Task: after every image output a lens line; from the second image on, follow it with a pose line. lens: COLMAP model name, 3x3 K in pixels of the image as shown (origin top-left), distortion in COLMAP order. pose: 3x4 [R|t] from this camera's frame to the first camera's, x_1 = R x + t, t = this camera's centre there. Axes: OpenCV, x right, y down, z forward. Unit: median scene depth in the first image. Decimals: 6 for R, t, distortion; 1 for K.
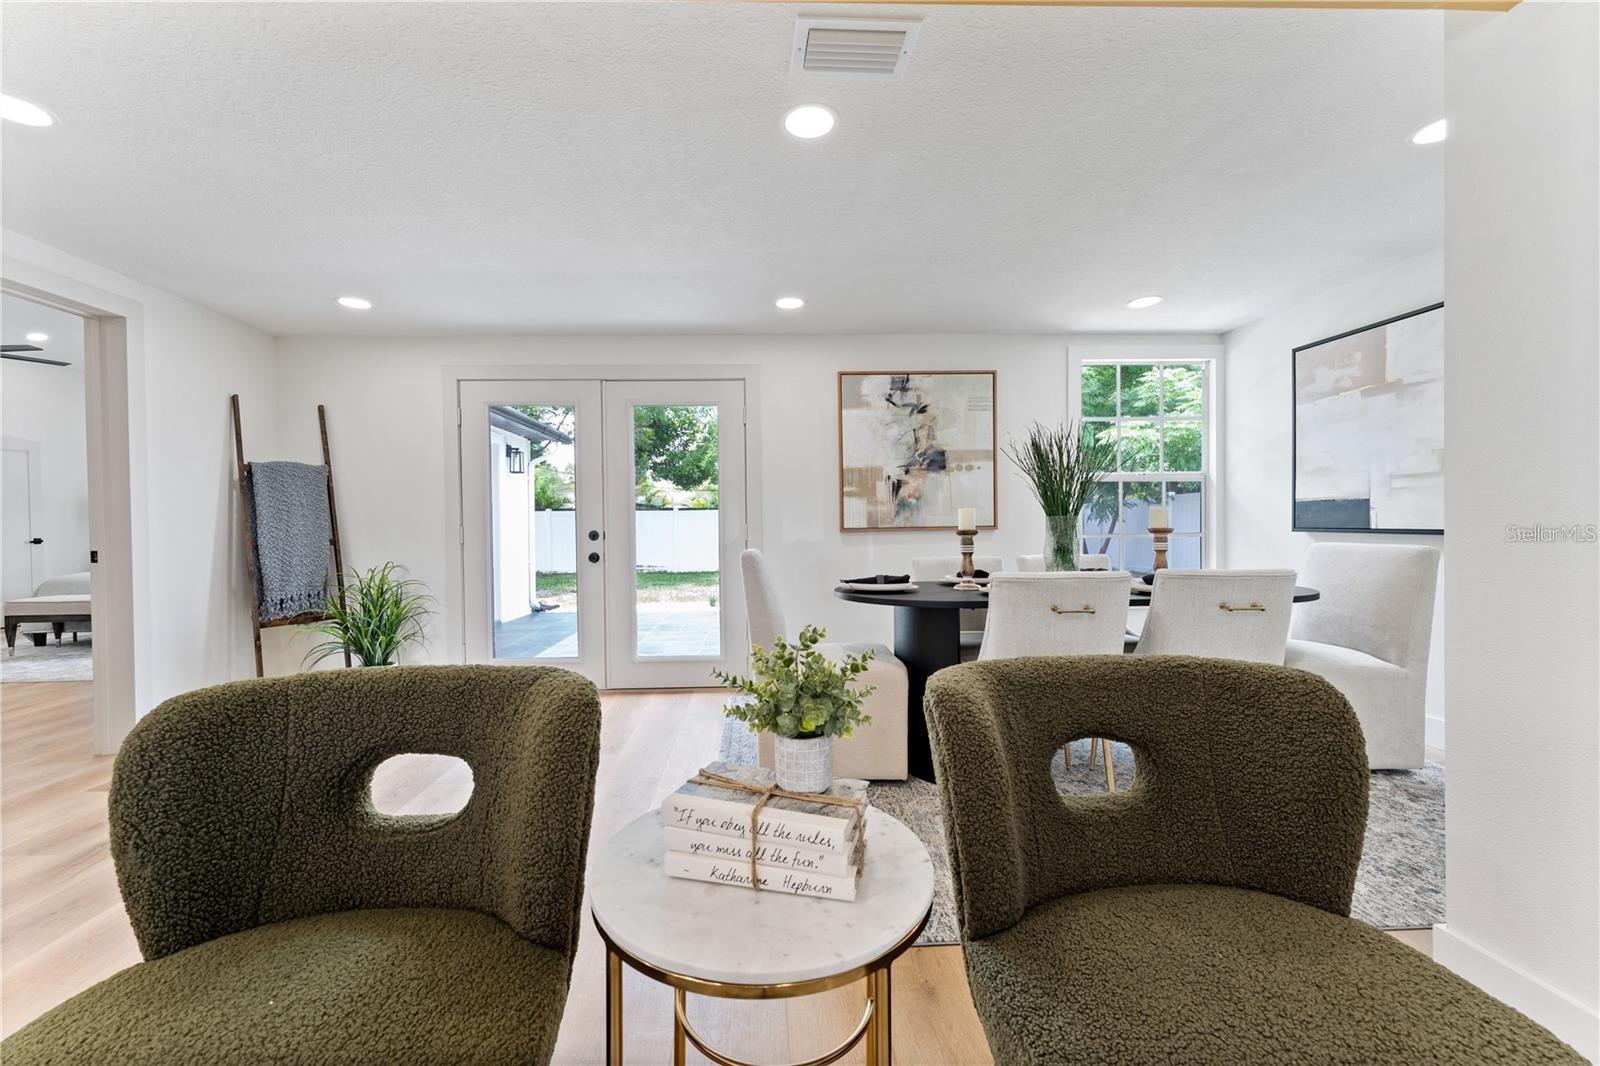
lens RADIAL K [[650.8, 0, 775.5], [0, 650.8, 531.6], [0, 0, 1]] dist [0.001419, 0.000011]
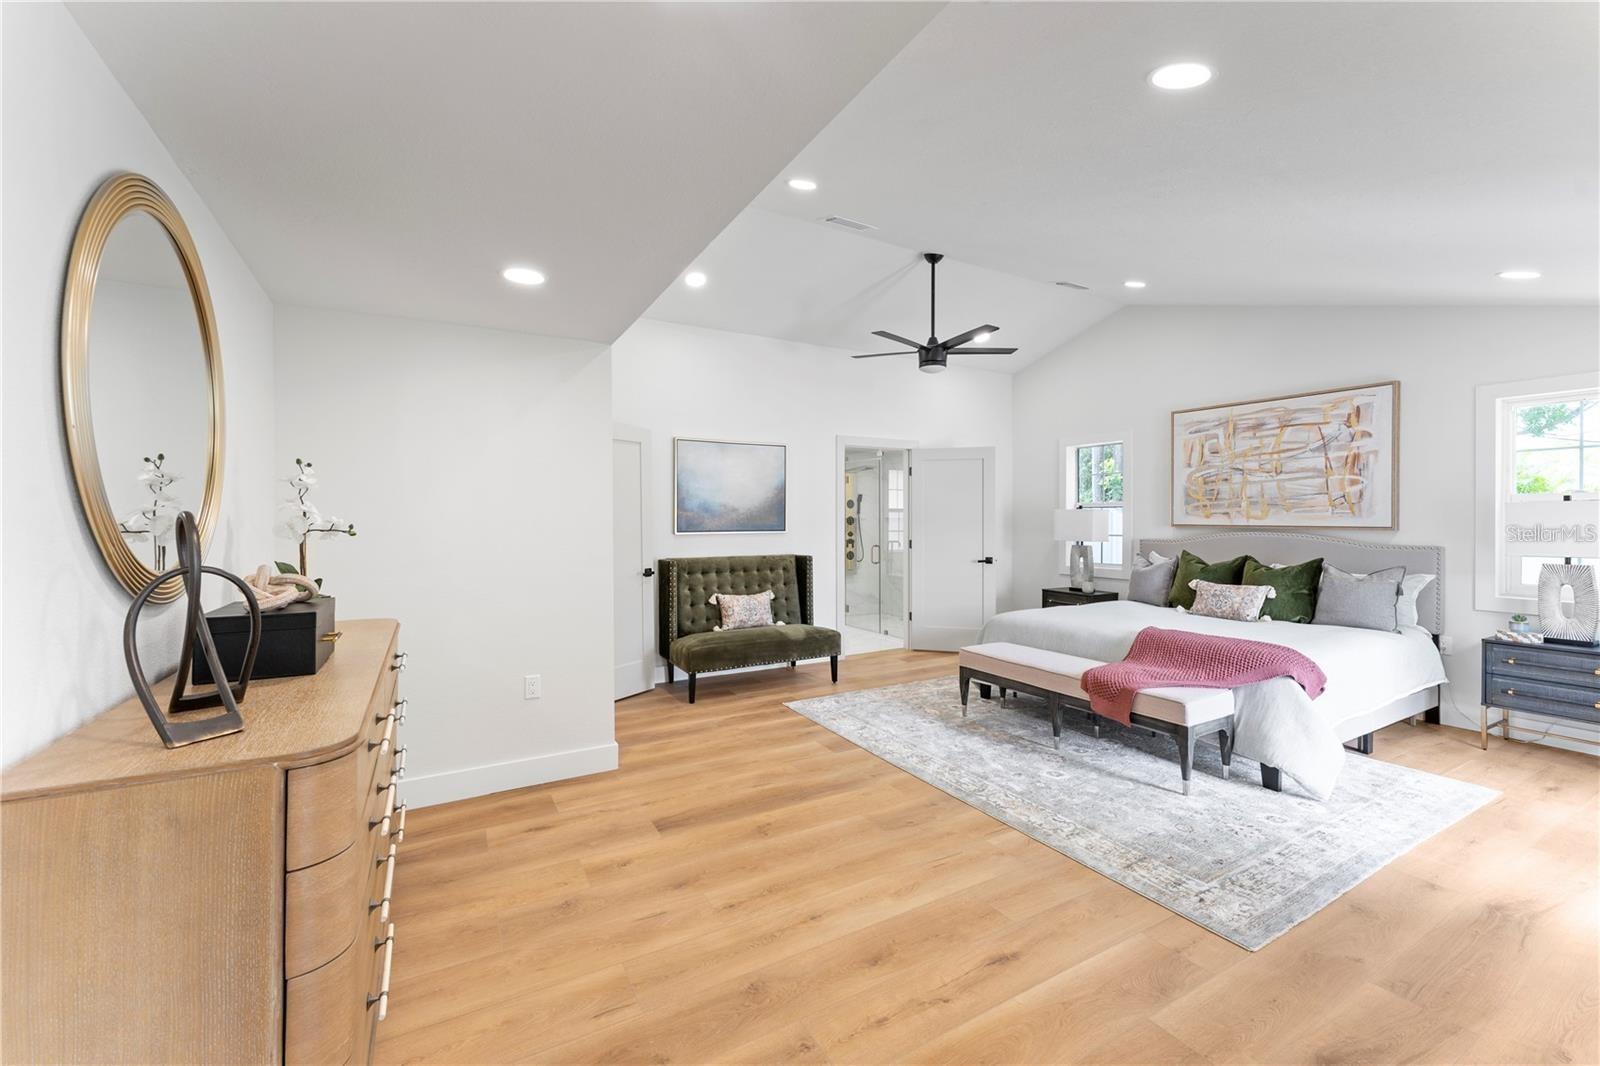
lens RADIAL K [[647.1, 0, 800.4], [0, 647.1, 516.2], [0, 0, 1]] dist [0.000691, -0.000395]
pose [[0.469526, 0.010171, -0.882860, -0.749136], [-0.024228, 0.999706, -0.001368, -0.065021], [0.882586, 0.022032, 0.469634, 0.587002]]
